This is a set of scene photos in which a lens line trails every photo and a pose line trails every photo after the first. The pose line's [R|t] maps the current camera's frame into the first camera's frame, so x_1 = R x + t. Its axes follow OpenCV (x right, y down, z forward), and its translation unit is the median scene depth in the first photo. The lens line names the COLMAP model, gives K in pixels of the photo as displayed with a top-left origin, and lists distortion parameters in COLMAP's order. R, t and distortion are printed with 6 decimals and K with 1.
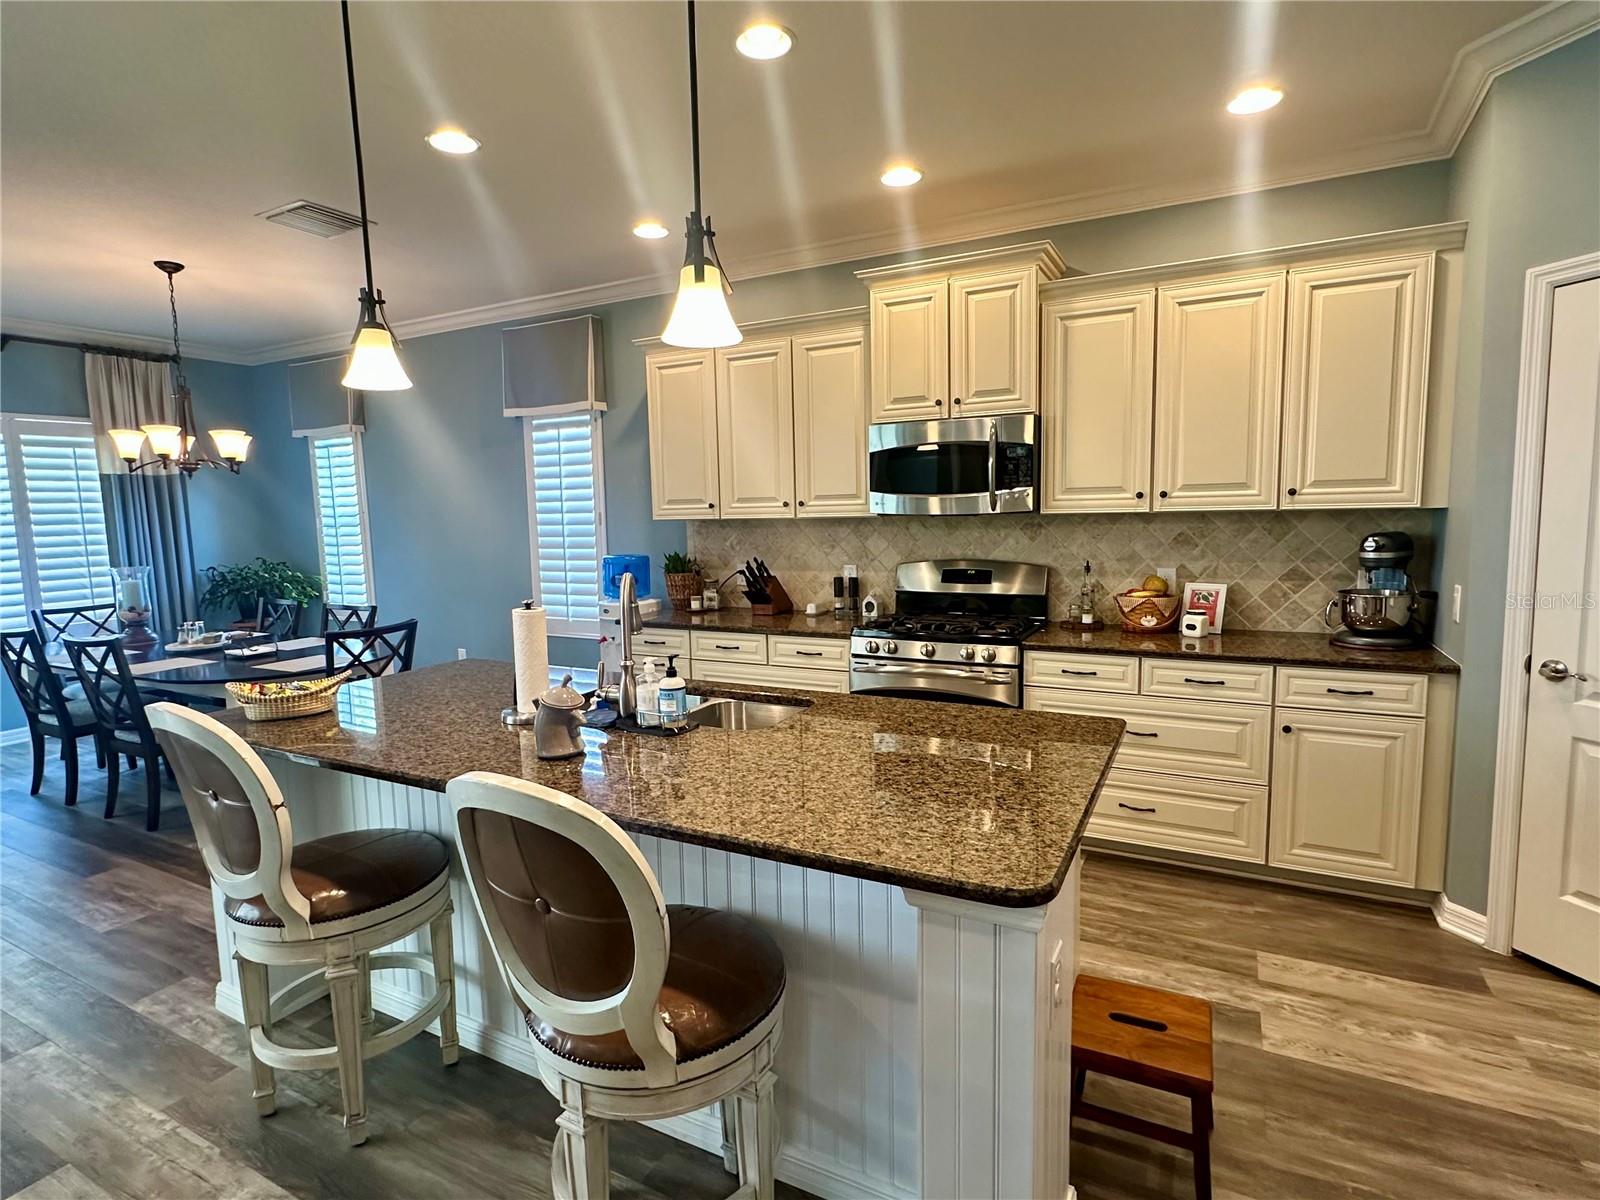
lens RADIAL K [[816.3, 0, 800.0], [0, 816.3, 600.0], [0, 0, 1]] dist [-0.000702, -0.000072]
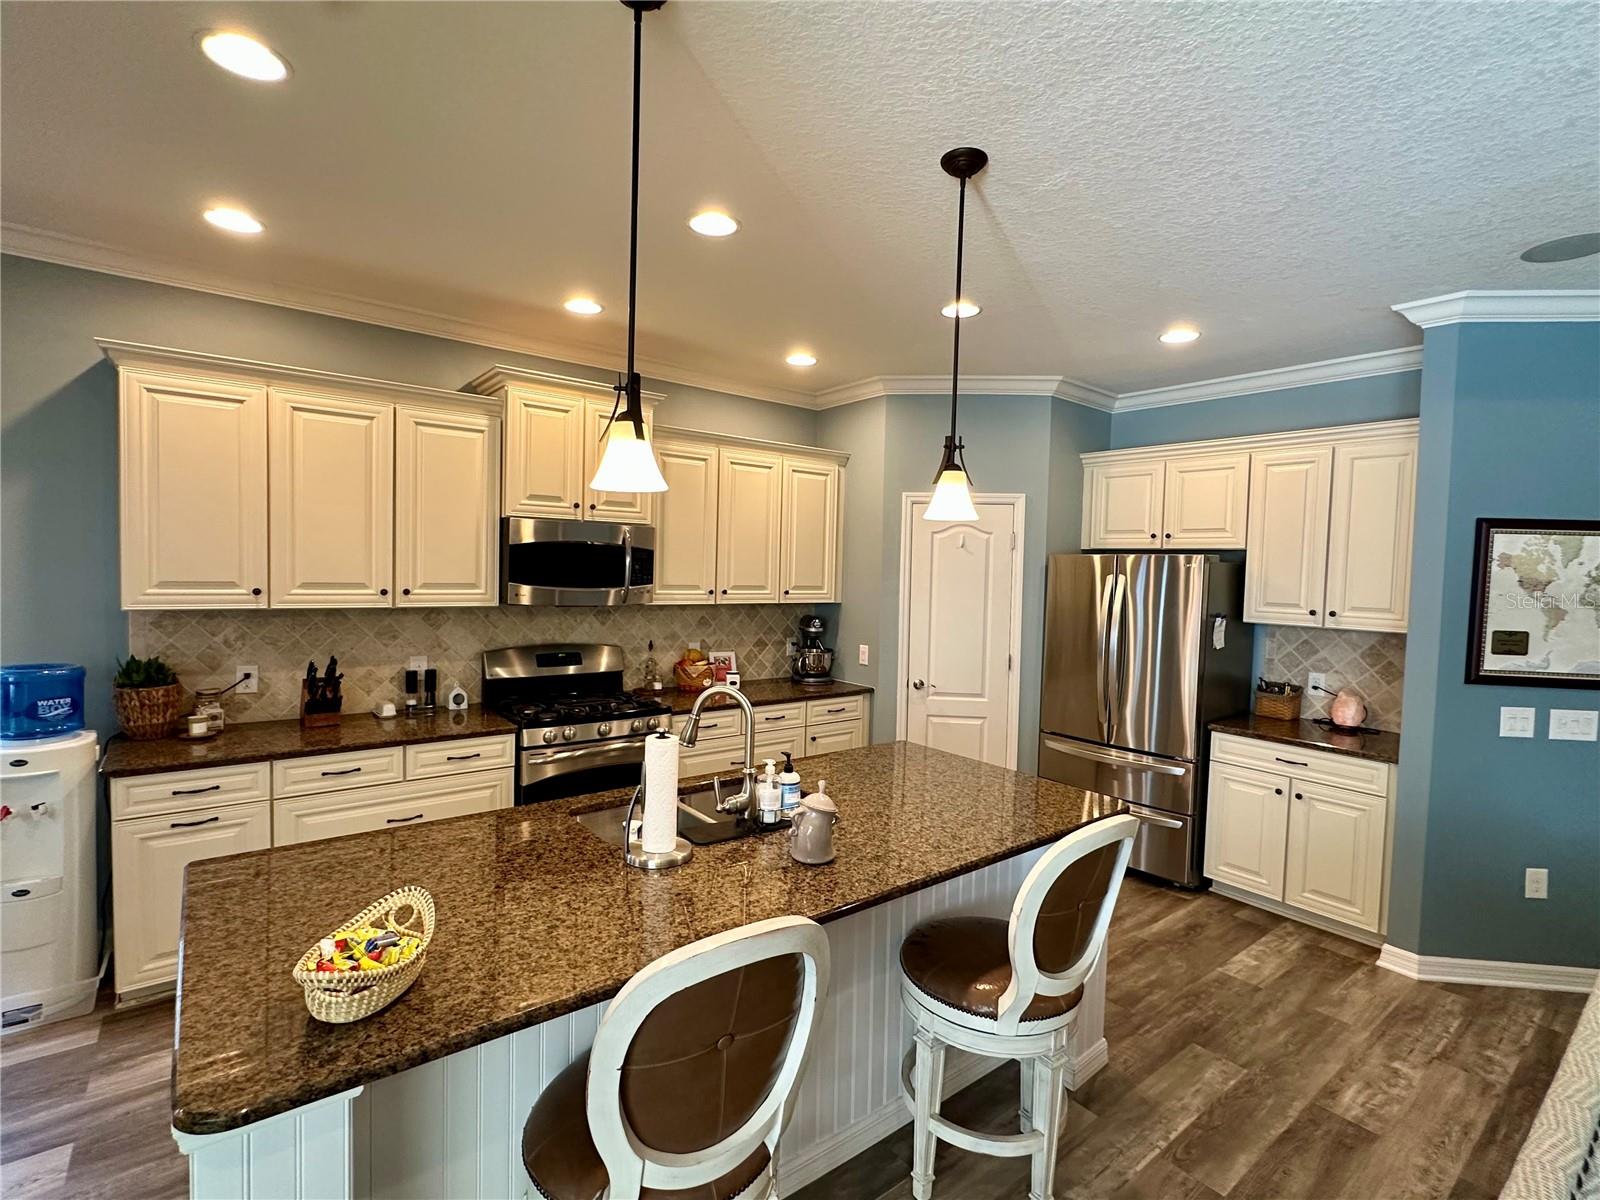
lens RADIAL K [[756.1, 0, 800.5], [0, 756.1, 595.2], [0, 0, 1]] dist [0.000547, 0.000227]
pose [[0.407949, -0.000456, 0.913004, -0.666334], [0.066006, 0.997398, -0.028994, -0.072417], [-0.910616, 0.072092, 0.406918, 0.321705]]
